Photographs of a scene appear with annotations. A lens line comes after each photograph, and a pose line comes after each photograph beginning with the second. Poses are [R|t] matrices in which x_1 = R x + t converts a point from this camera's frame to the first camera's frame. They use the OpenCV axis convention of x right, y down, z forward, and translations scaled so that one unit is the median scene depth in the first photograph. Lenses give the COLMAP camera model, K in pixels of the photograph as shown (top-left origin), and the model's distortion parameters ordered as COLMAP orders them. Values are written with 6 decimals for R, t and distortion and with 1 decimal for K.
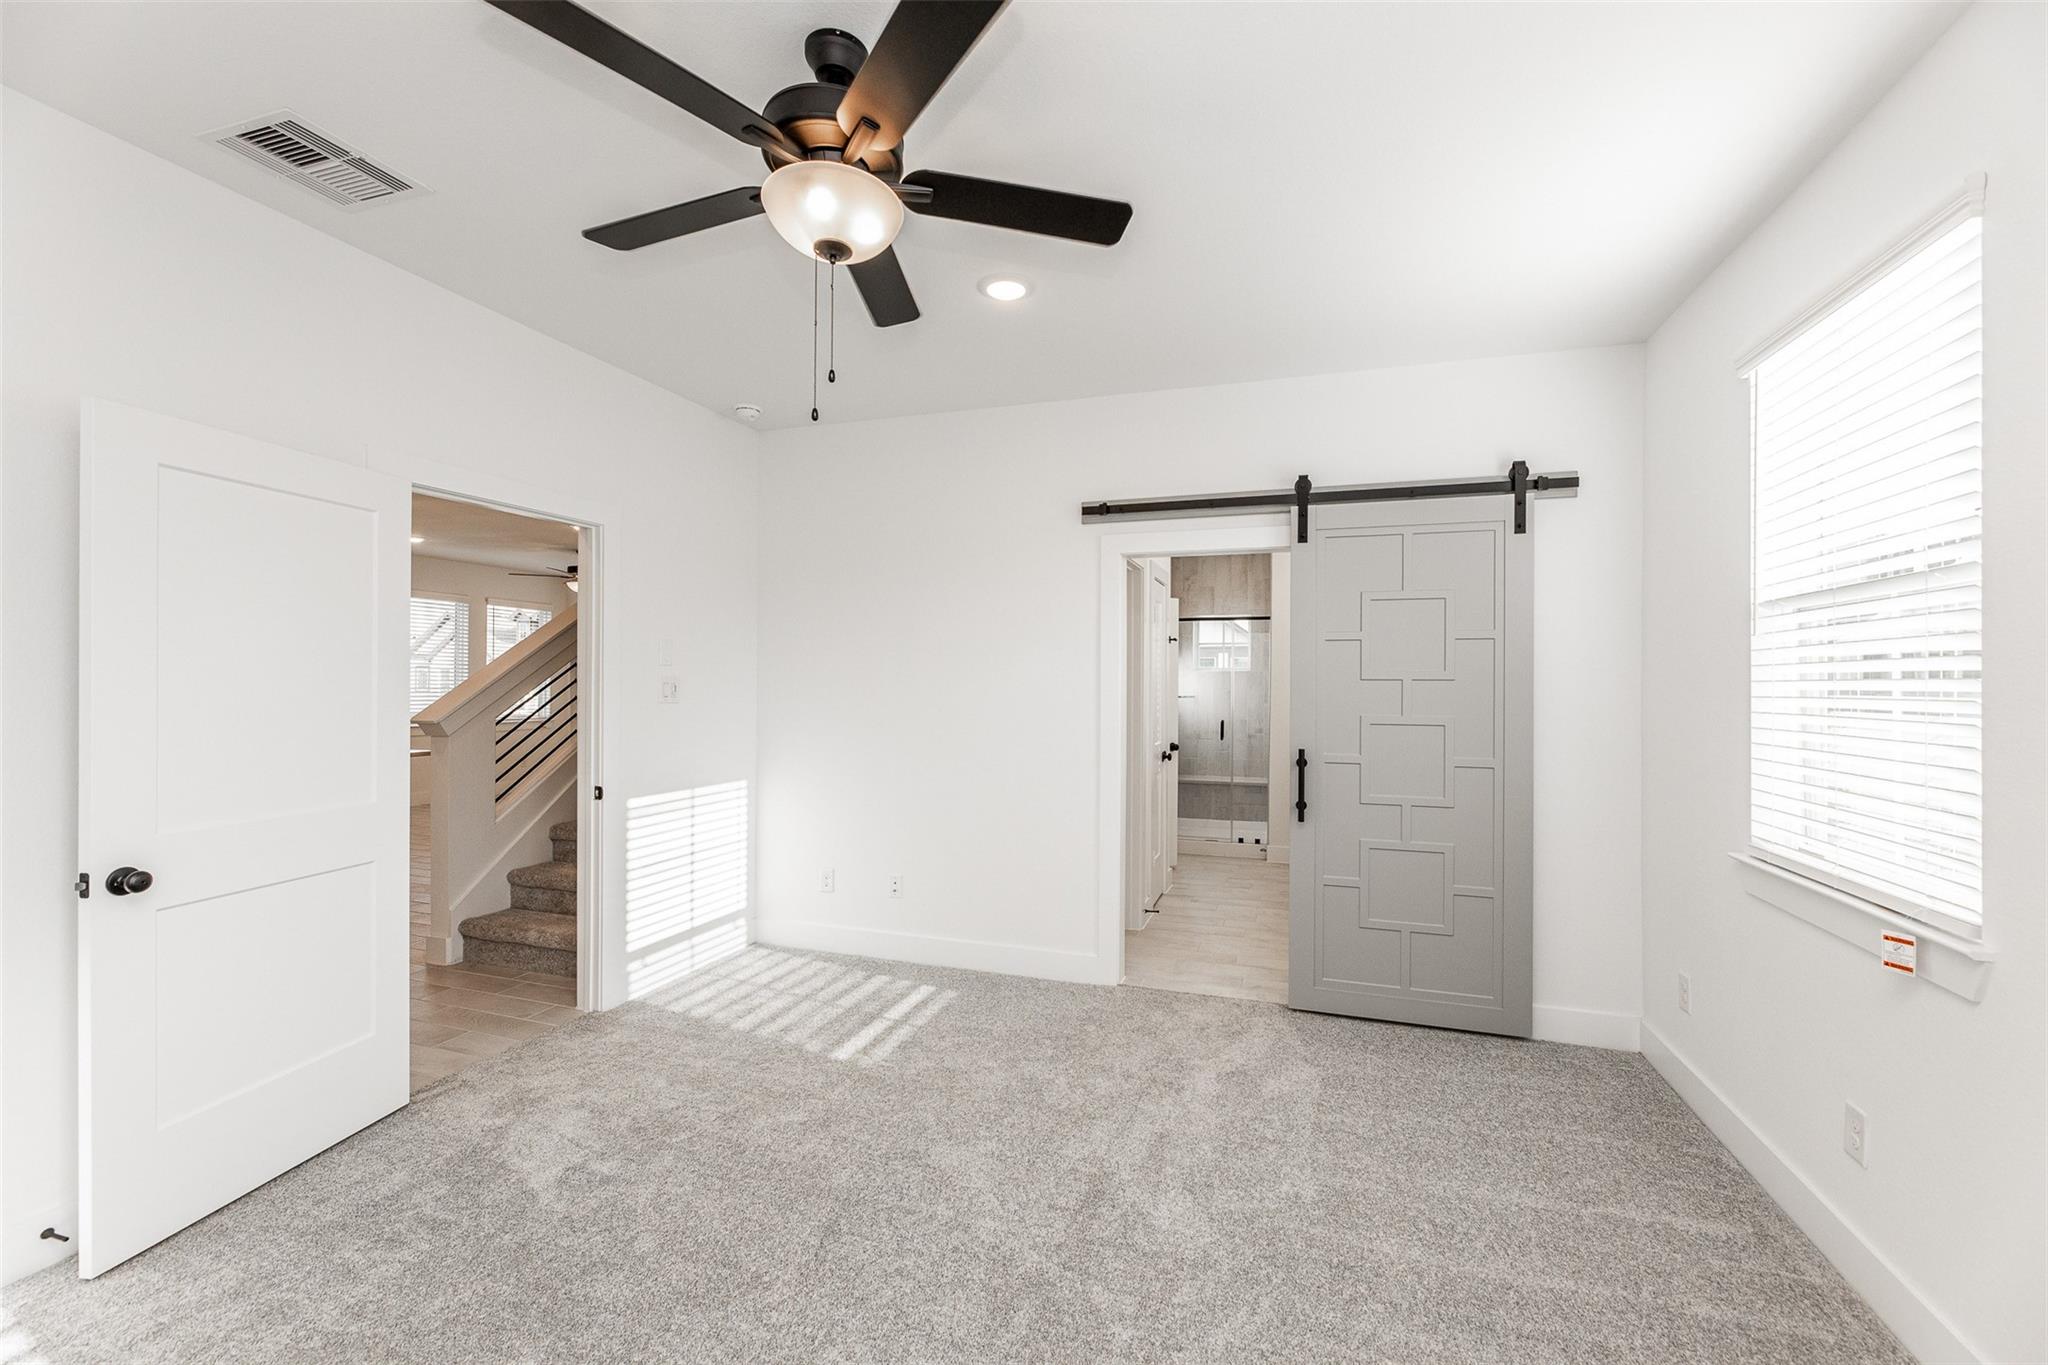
lens RADIAL K [[827.2, 0, 1068.3], [0, 827.2, 682.9], [0, 0, 1]] dist [-0.007031, 0.001053]
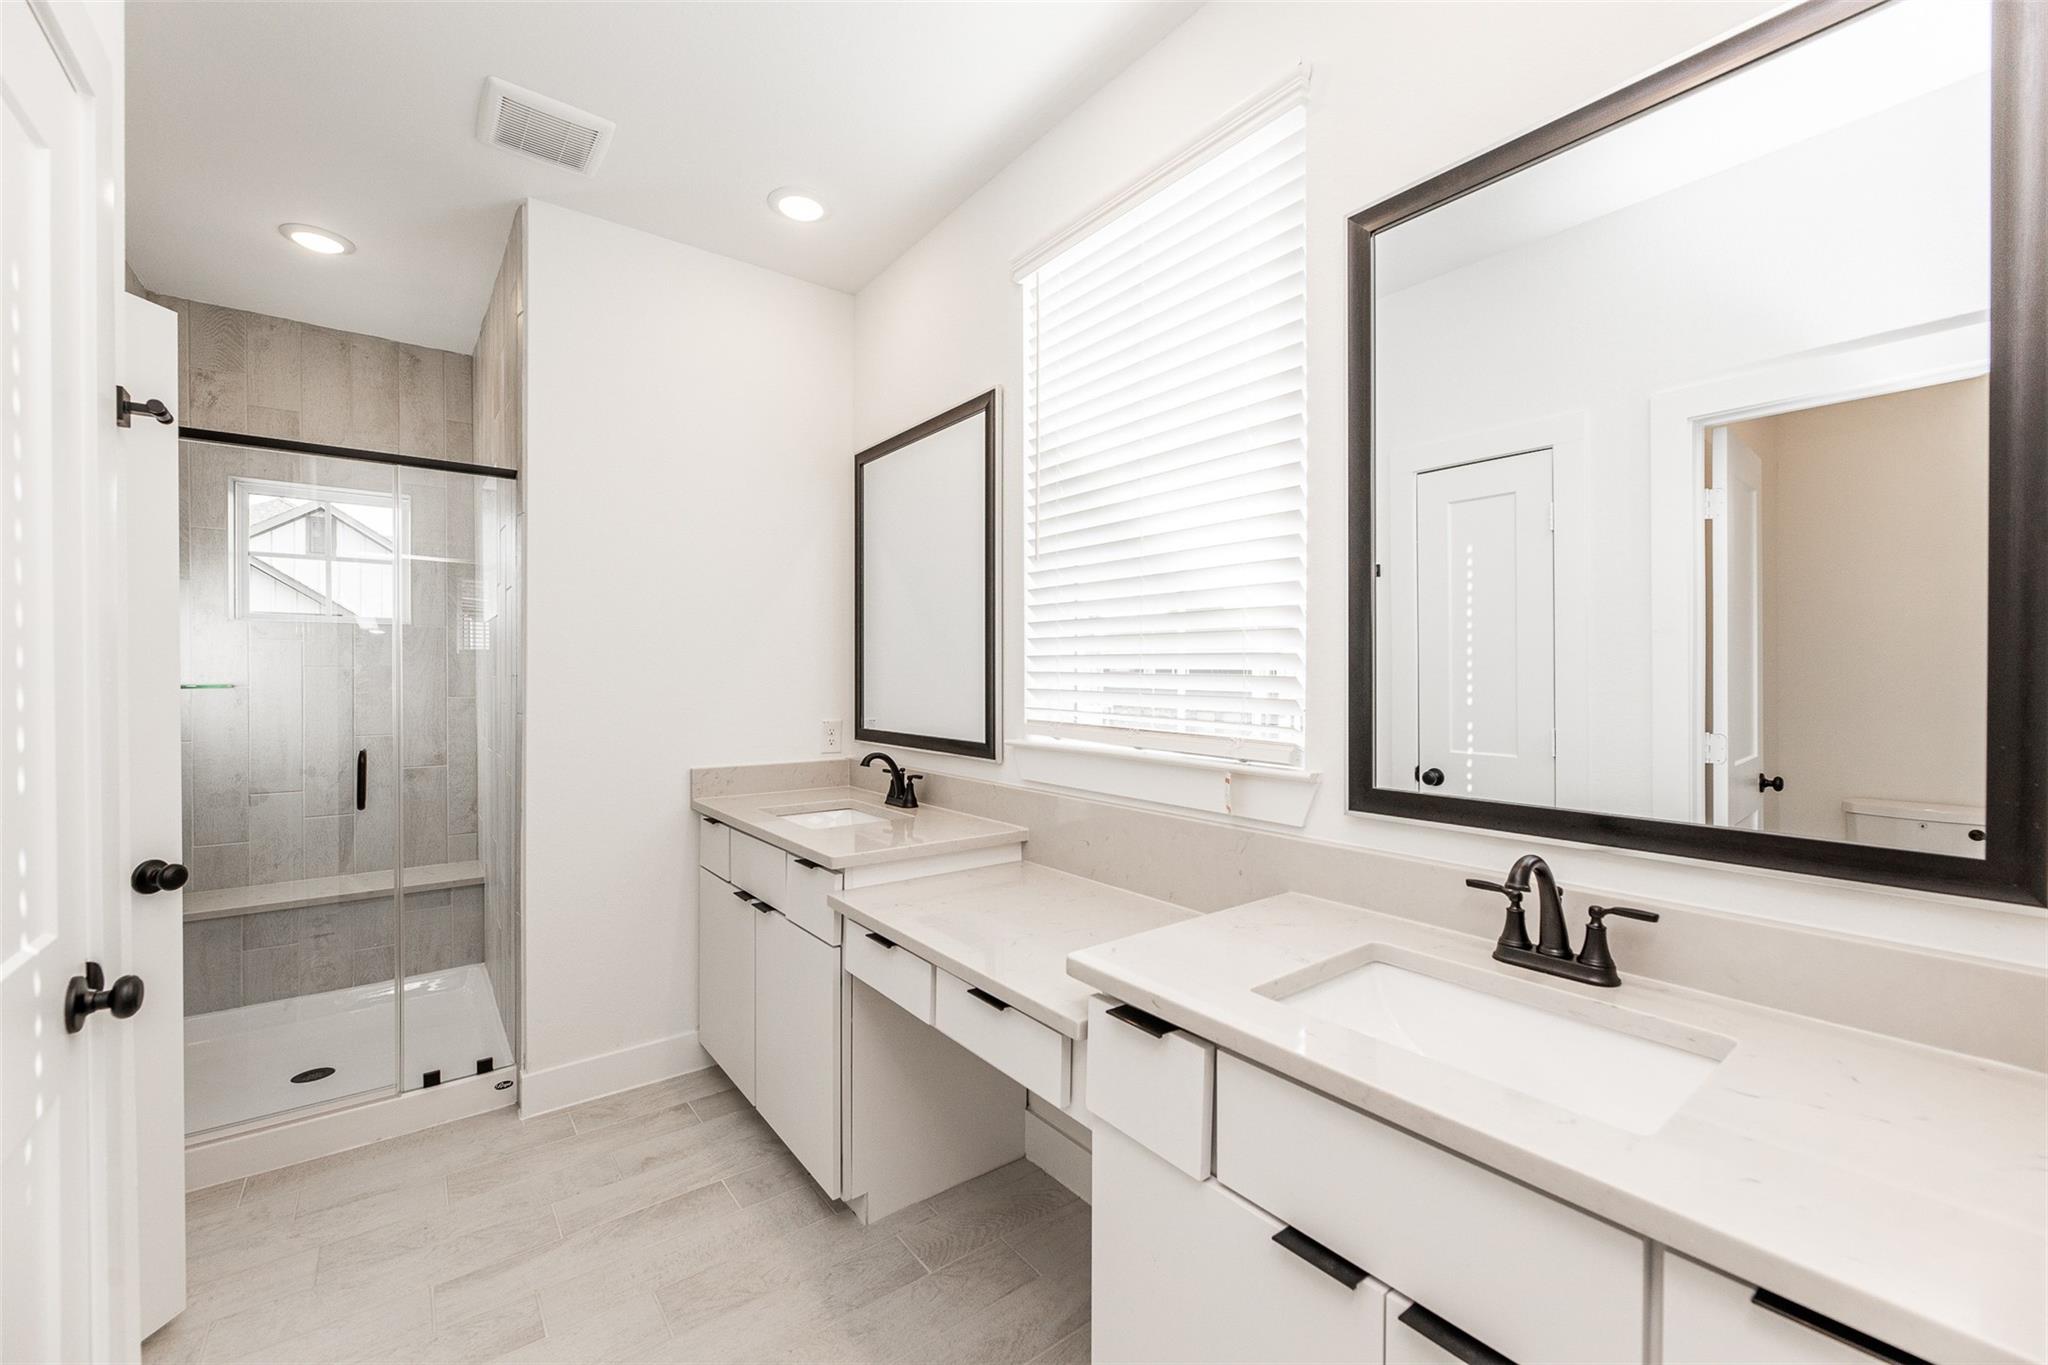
lens RADIAL K [[827.2, 0, 1014.4], [0, 827.2, 674.4], [0, 0, 1]] dist [-0.007031, 0.001053]
pose [[0.599820, -0.018168, 0.799929, 0.070735], [0.008239, 0.999829, 0.016531, 0.008689], [-0.800093, -0.003325, 0.599867, 0.537313]]
